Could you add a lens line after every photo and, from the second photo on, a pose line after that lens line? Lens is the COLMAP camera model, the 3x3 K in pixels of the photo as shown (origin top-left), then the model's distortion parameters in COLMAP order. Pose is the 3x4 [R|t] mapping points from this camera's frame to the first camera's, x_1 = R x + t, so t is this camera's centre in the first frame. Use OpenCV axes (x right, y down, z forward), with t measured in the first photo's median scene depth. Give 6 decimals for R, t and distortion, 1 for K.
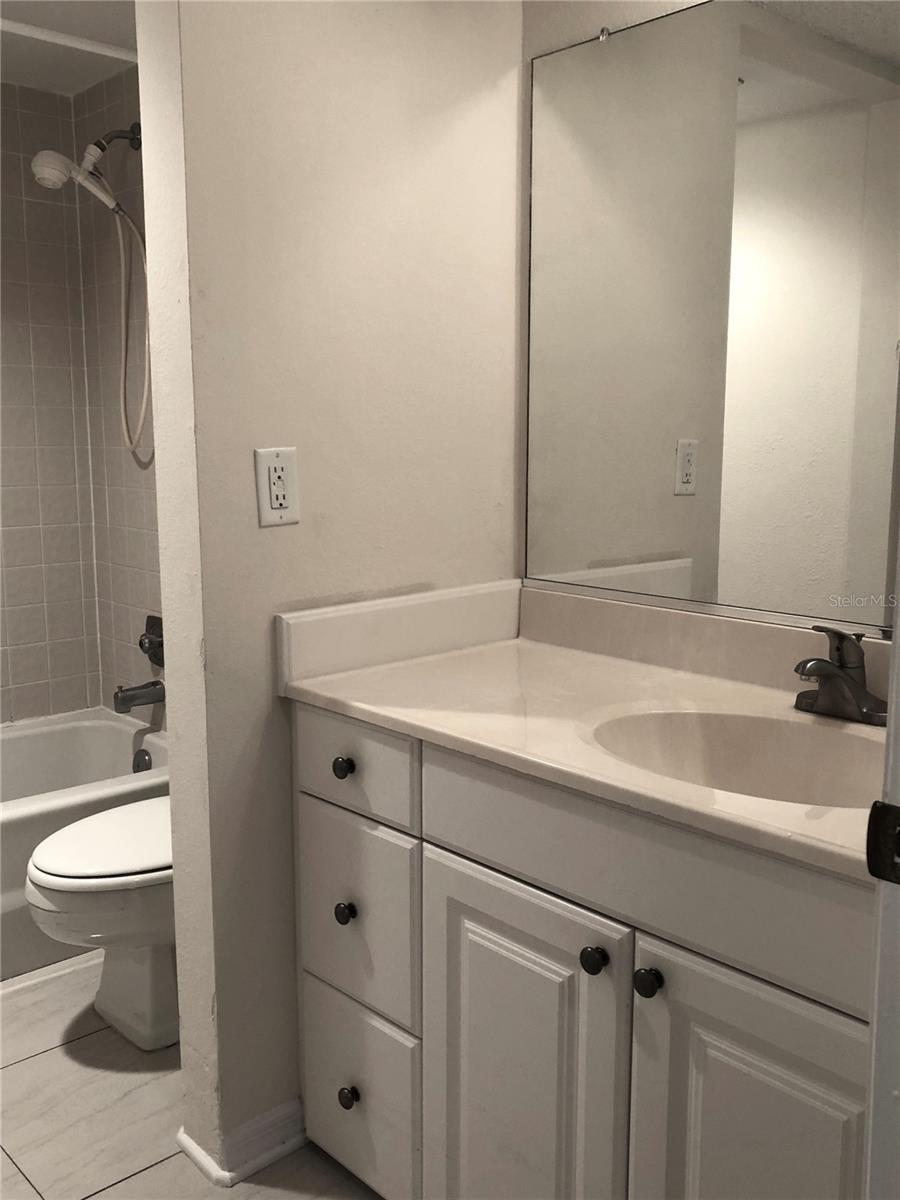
lens RADIAL K [[1112.8, 0, 449.8], [0, 1112.8, 591.5], [0, 0, 1]] dist [0.023160, 0.000000]
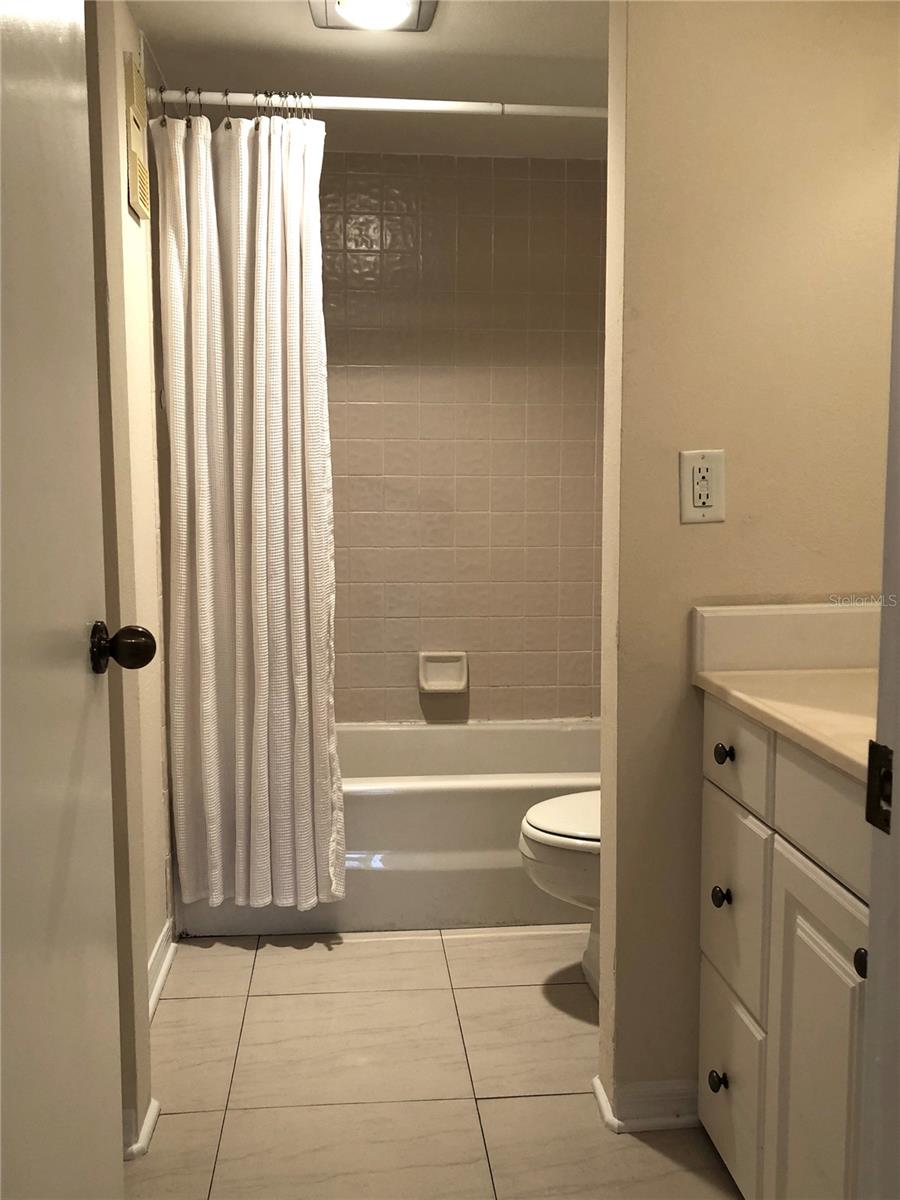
lens RADIAL K [[1112.8, 0, 449.3], [0, 1112.8, 605.8], [0, 0, 1]] dist [0.023160, 0.000000]
pose [[0.809039, 0.065360, -0.584110, 0.280267], [-0.084747, 0.996385, -0.005889, 0.046191], [0.581614, 0.054266, 0.811653, 0.002785]]
